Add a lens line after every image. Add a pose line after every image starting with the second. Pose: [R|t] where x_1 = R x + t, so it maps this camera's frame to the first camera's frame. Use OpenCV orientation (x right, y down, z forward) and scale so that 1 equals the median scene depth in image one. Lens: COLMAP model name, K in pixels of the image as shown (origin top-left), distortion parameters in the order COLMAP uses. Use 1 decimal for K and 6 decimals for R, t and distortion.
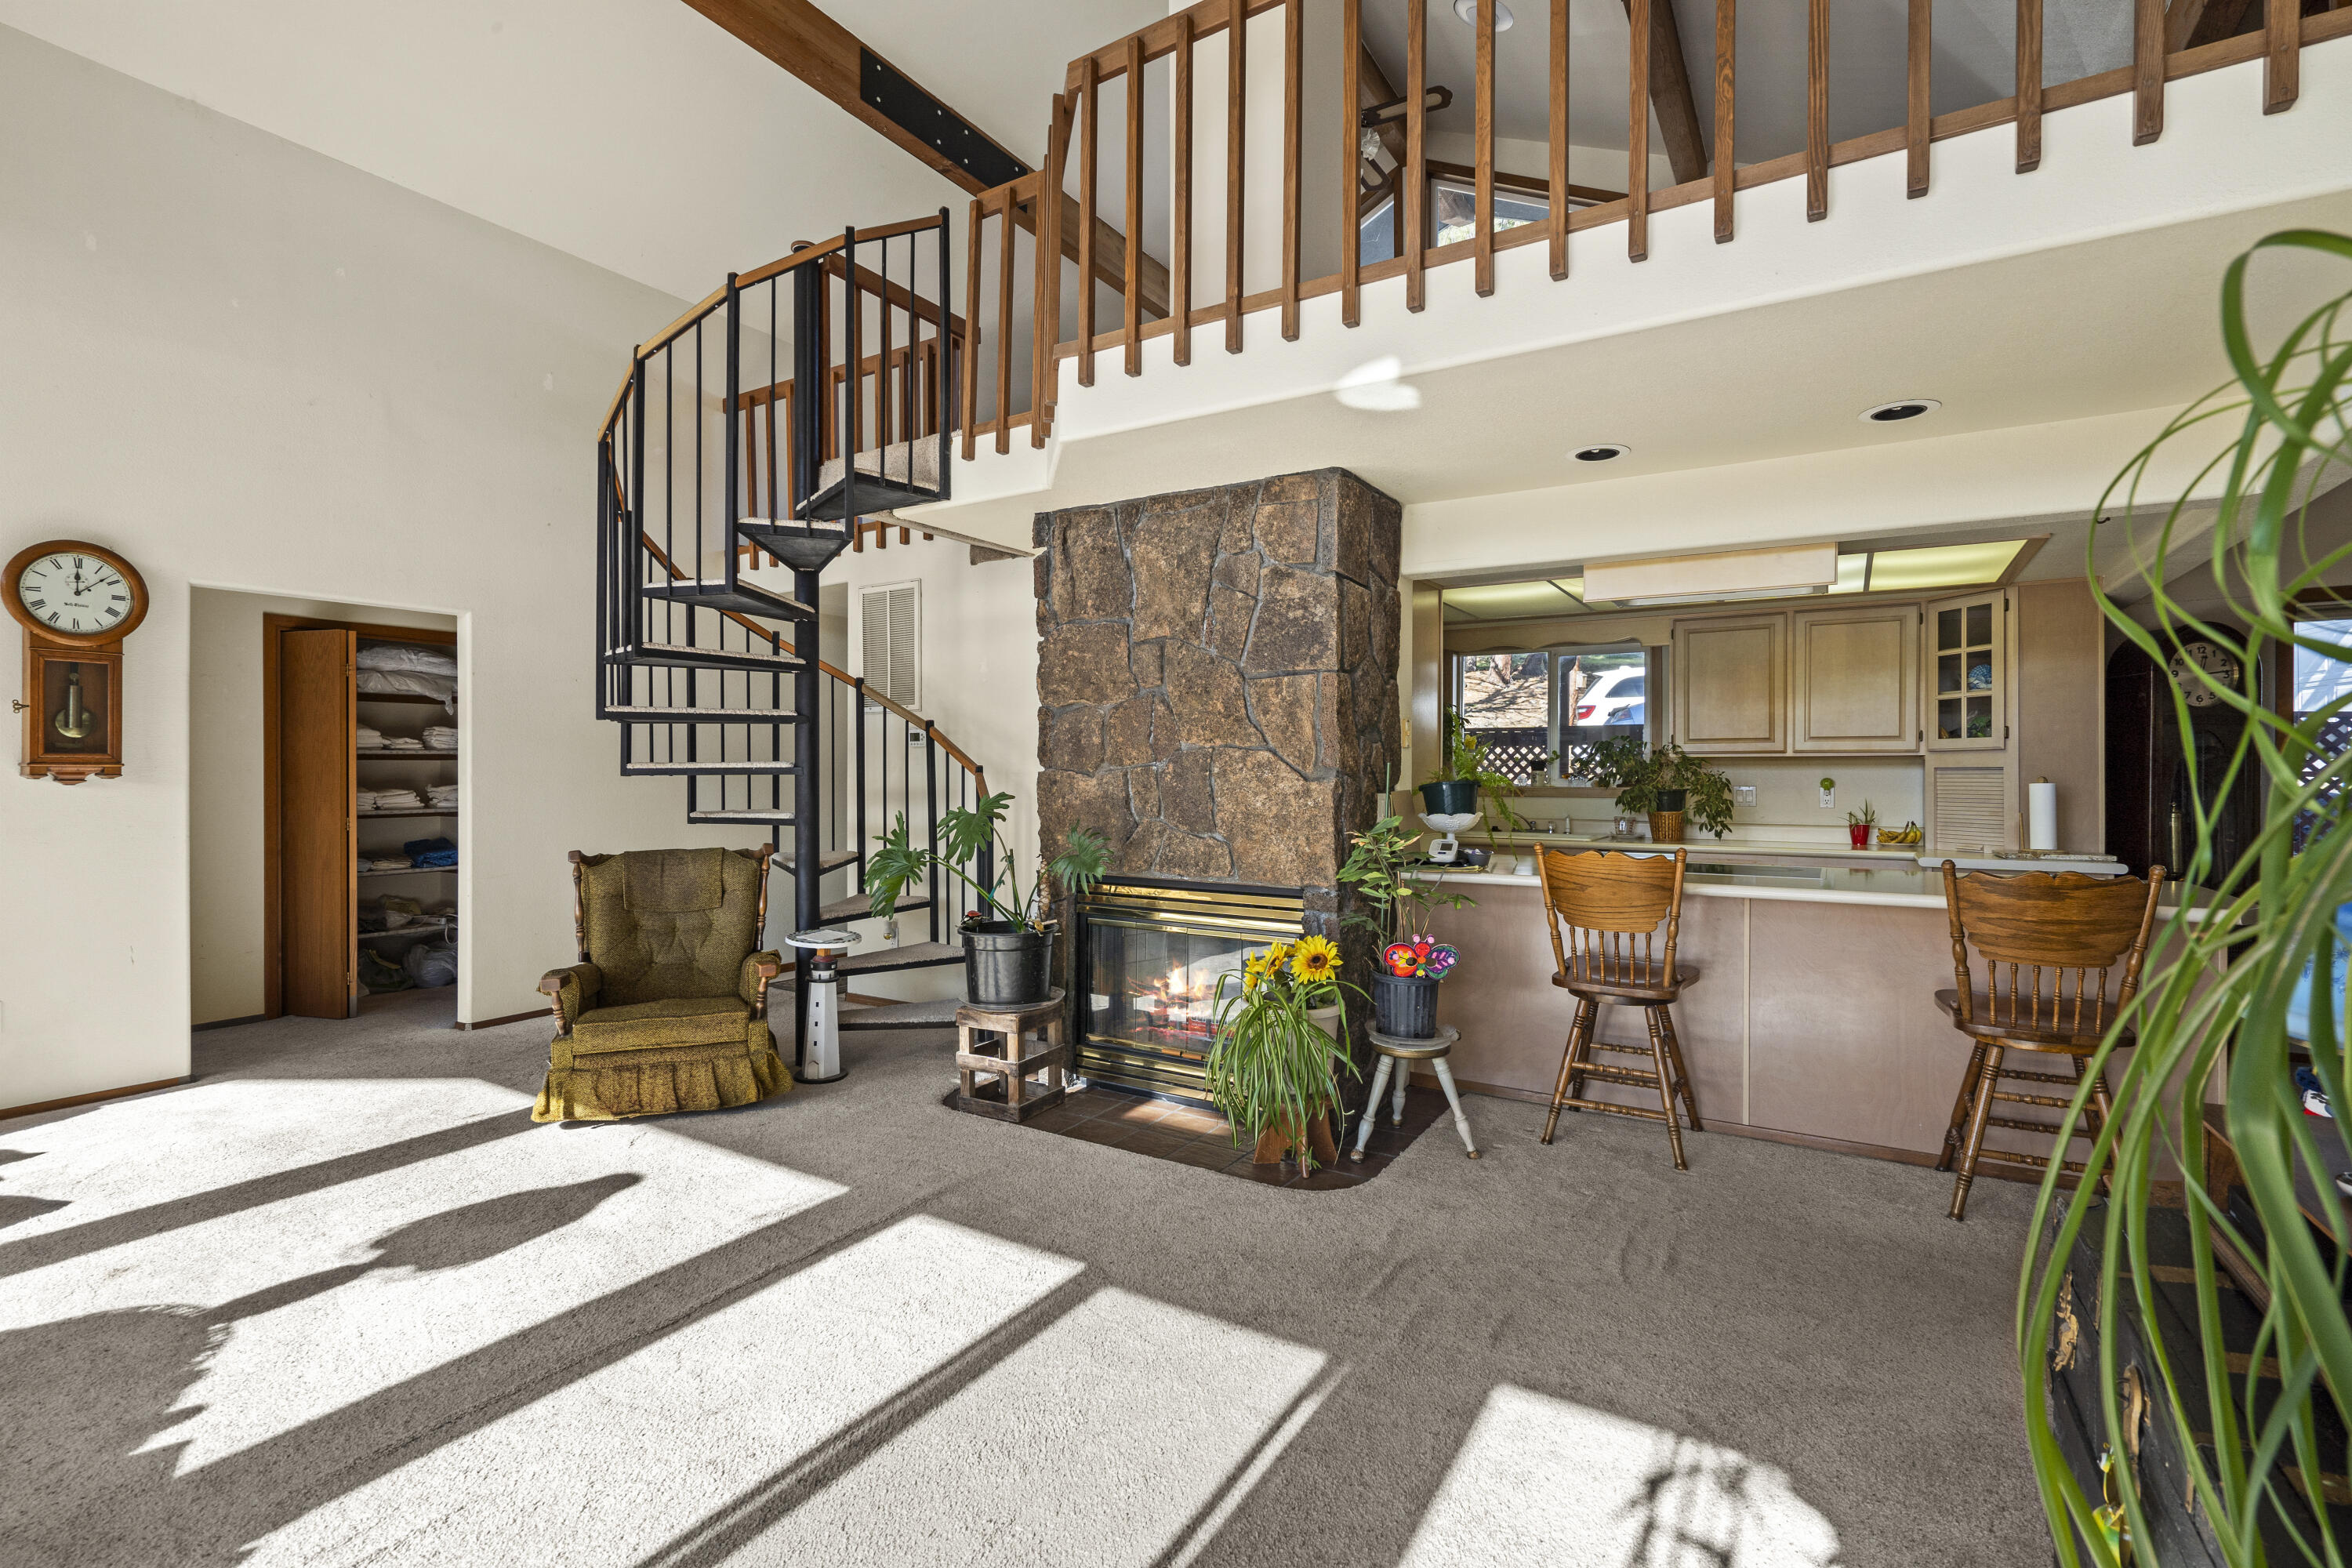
lens RADIAL K [[1086.4, 0, 1179.9], [0, 1086.4, 778.2], [0, 0, 1]] dist [-0.003257, -0.000079]
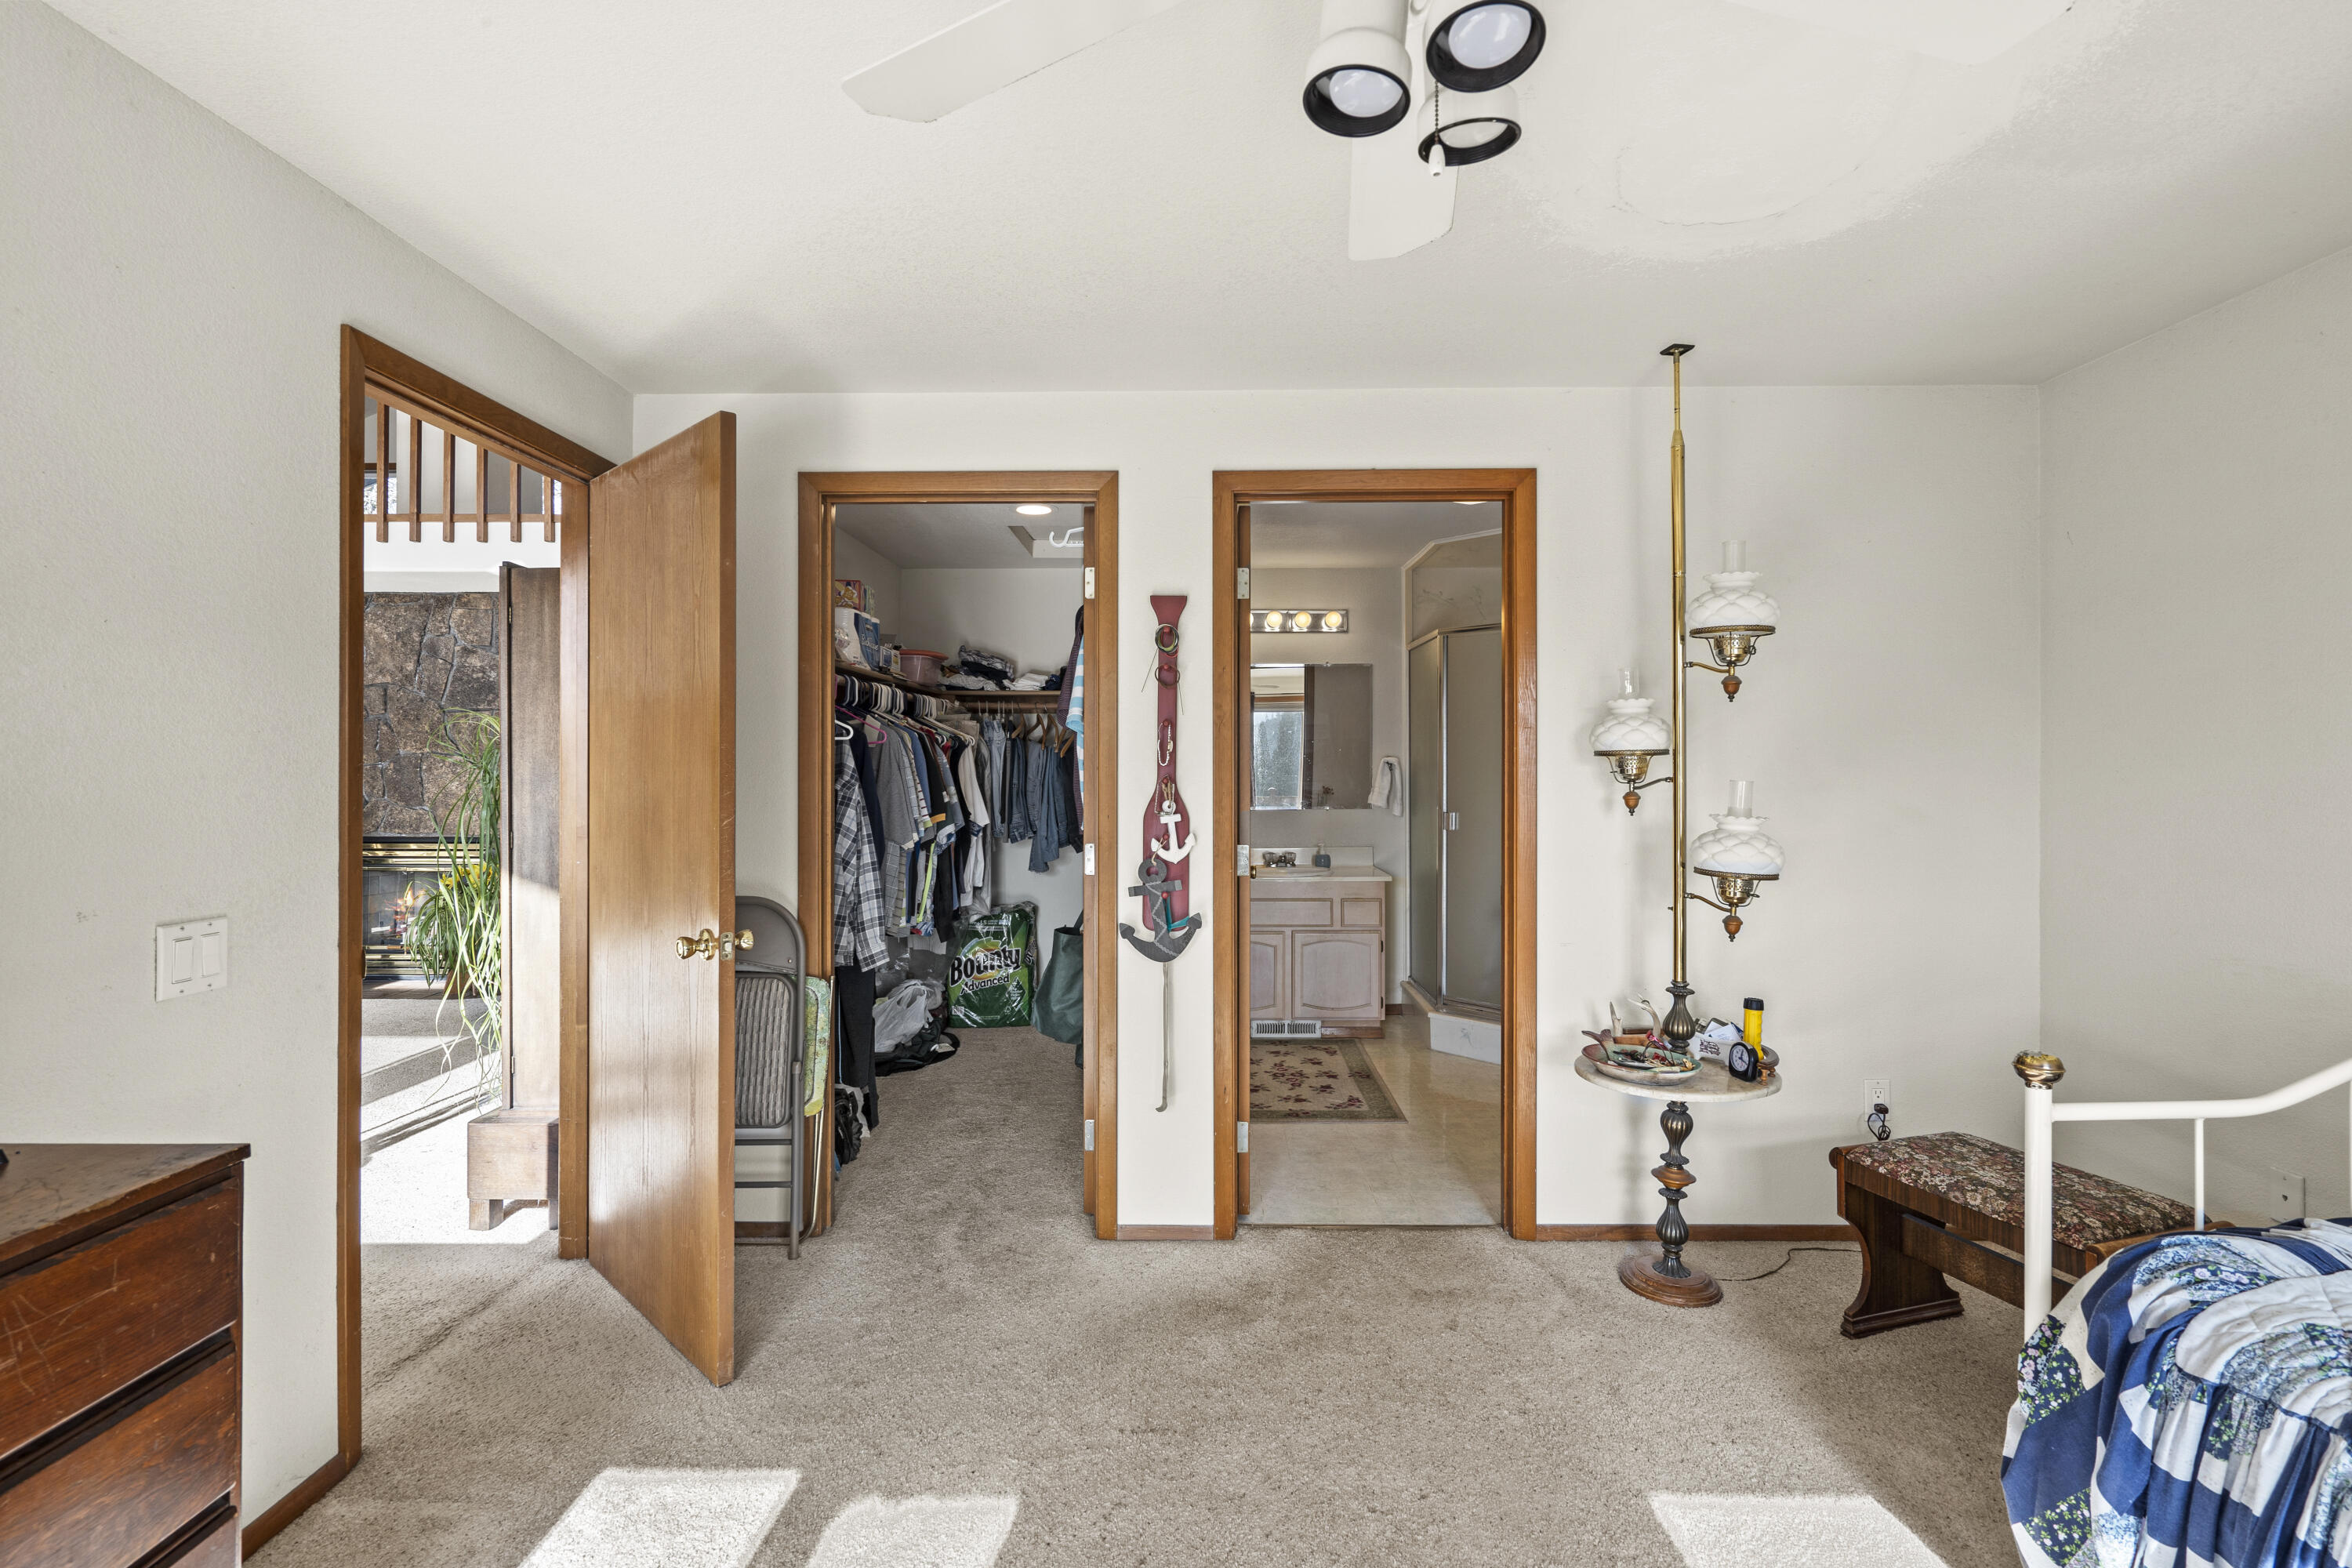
lens RADIAL K [[1086.4, 0, 1179.9], [0, 1086.4, 778.2], [0, 0, 1]] dist [-0.003257, -0.000079]
pose [[0.855664, -0.003195, 0.517522, 0.160035], [0.004323, 0.999990, -0.000974, 0.015192], [-0.517514, 0.003071, 0.855670, -0.972169]]
